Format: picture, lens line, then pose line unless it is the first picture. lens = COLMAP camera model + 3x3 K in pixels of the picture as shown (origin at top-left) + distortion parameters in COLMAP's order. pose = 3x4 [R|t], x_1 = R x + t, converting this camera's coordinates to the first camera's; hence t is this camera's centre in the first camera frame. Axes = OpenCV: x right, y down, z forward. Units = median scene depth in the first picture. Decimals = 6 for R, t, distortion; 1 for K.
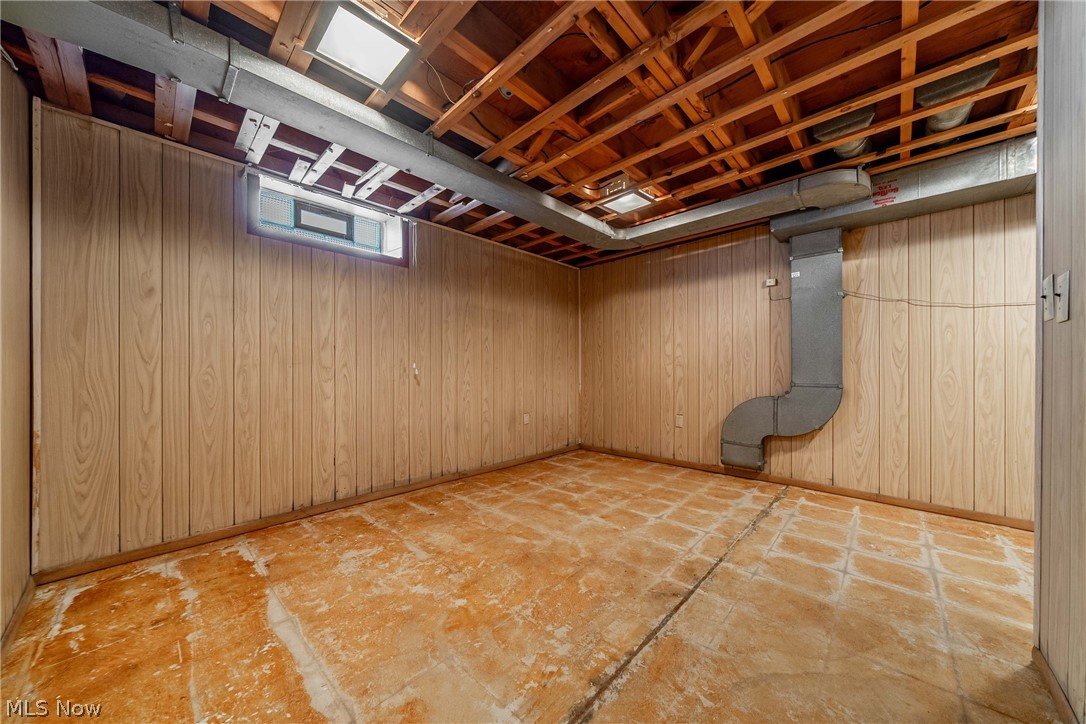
lens RADIAL K [[372.3, 0, 542.3], [0, 372.3, 368.7], [0, 0, 1]] dist [-0.002277, -0.000208]
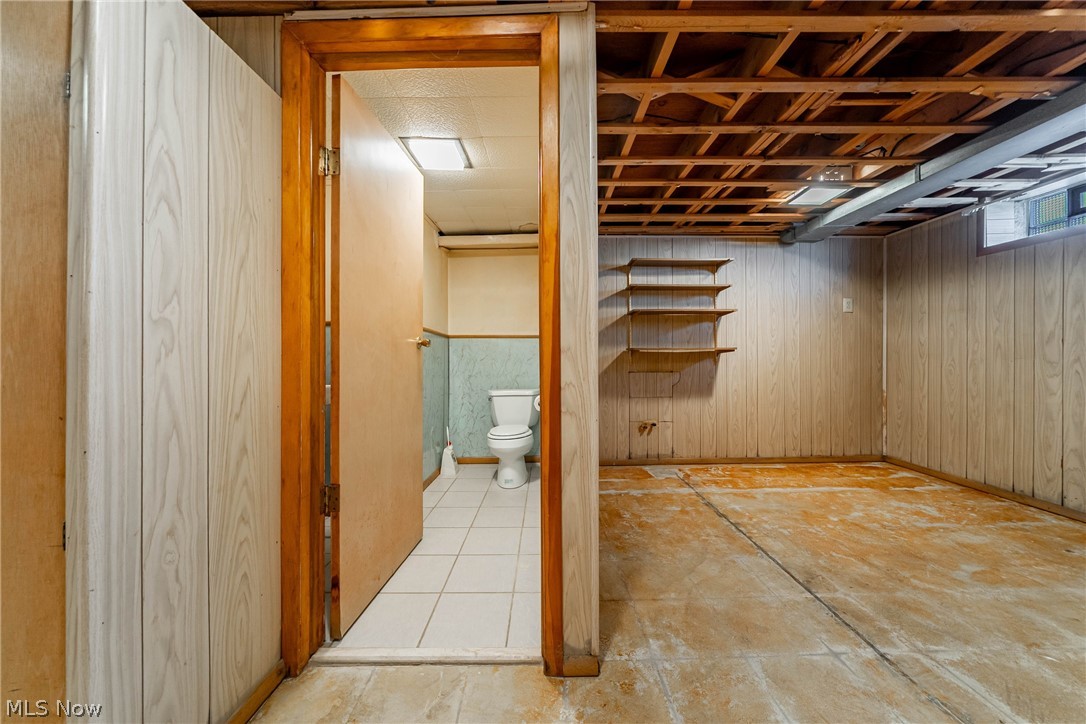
lens RADIAL K [[383.4, 0, 536.8], [0, 383.4, 354.0], [0, 0, 1]] dist [-0.002406, -0.000269]
pose [[-0.730680, 0.000622, -0.682720, 1.117073], [0.002794, 0.999994, -0.002079, -0.027768], [0.682714, -0.003427, -0.730678, 0.851947]]
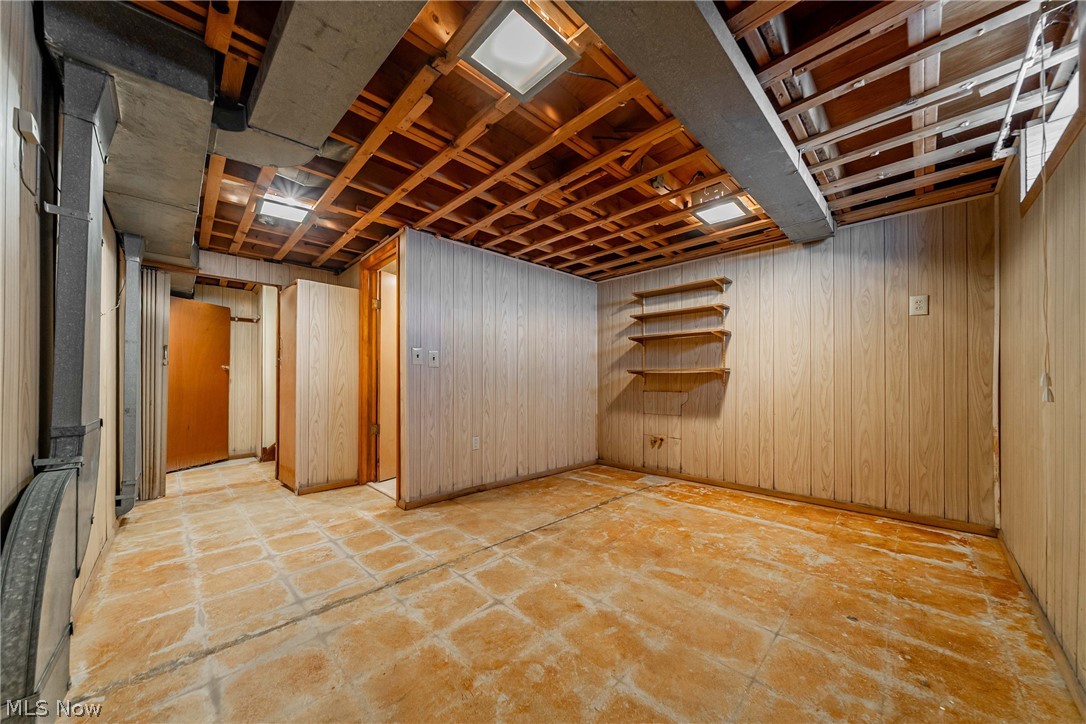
lens RADIAL K [[378.1, 0, 532.6], [0, 378.1, 376.8], [0, 0, 1]] dist [-0.002160, -0.000200]
pose [[-0.998233, 0.003512, 0.059316, 0.209531], [0.003162, 0.999977, -0.005985, -0.013662], [-0.059336, -0.005787, -0.998221, 1.729792]]
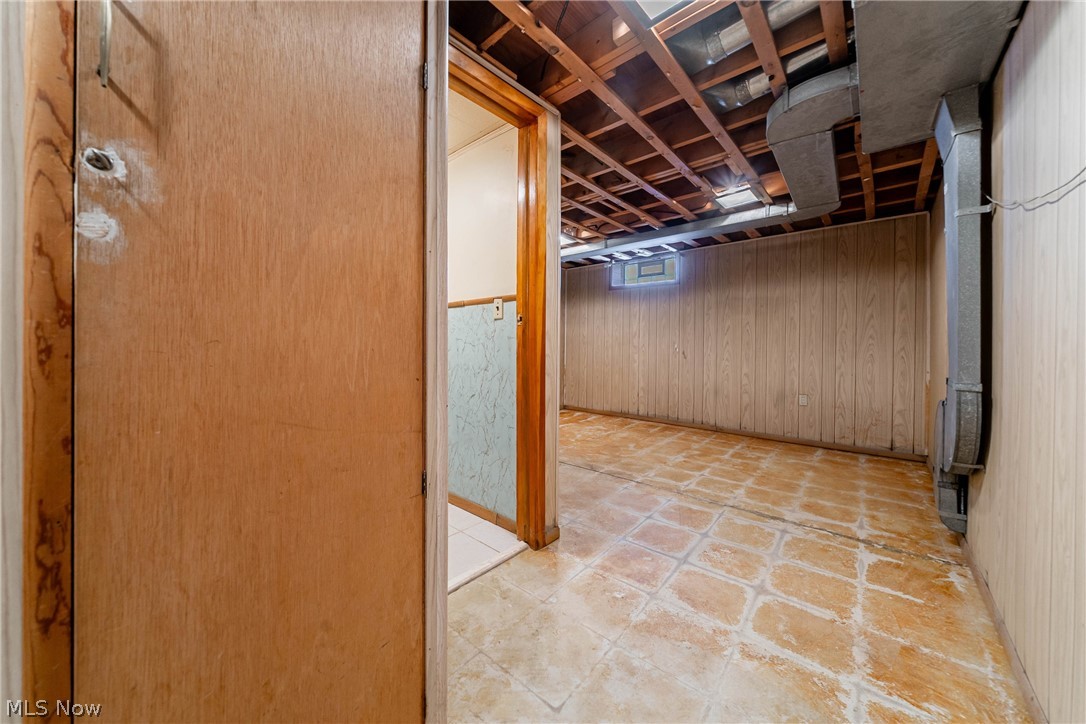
lens RADIAL K [[387.5, 0, 551.6], [0, 387.5, 345.6], [0, 0, 1]] dist [-0.002608, -0.000118]
pose [[0.055574, 0.001605, -0.998453, 1.542391], [-0.008703, 0.999961, 0.001123, -0.008317], [0.998417, 0.008627, 0.055586, 0.457222]]
